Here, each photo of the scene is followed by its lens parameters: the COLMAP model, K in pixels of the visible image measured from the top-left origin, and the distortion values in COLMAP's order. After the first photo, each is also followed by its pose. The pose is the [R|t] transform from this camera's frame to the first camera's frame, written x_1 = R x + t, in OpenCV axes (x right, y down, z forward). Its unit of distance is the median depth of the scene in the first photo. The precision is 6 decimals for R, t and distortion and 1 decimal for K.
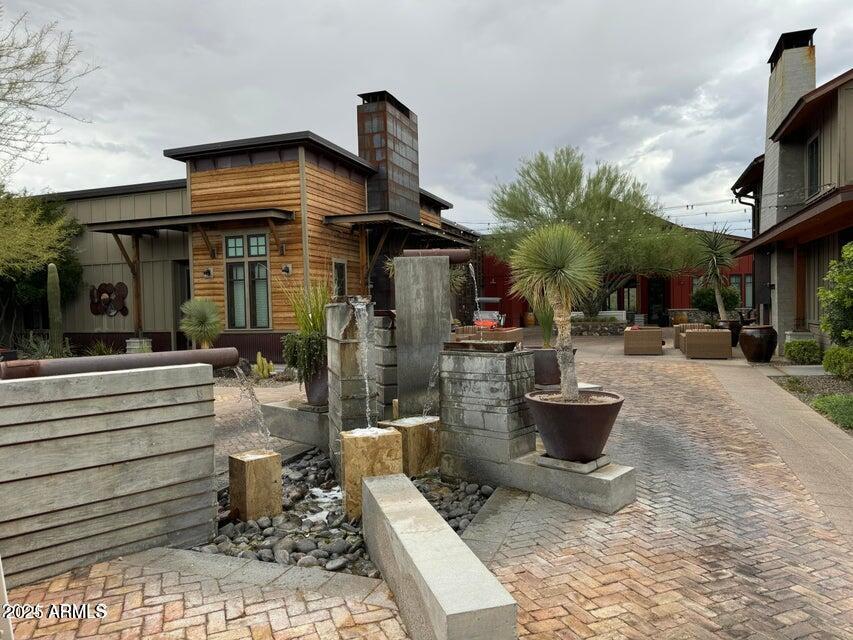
lens RADIAL K [[612.6, 0, 426.3], [0, 612.6, 323.3], [0, 0, 1]] dist [-0.004244, -0.001454]
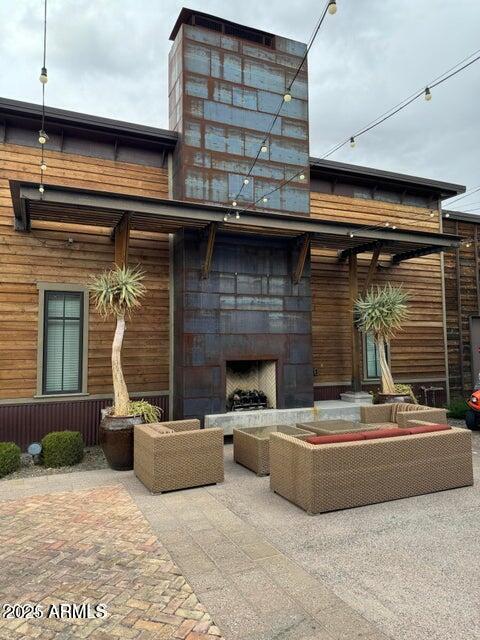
lens RADIAL K [[459.7, 0, 240.9], [0, 459.7, 317.3], [0, 0, 1]] dist [-0.004244, -0.001454]
pose [[0.719136, -0.060027, -0.692272, 0.261412], [0.004098, 0.996611, -0.082159, -0.037538], [0.694857, 0.056247, 0.716945, 0.718312]]
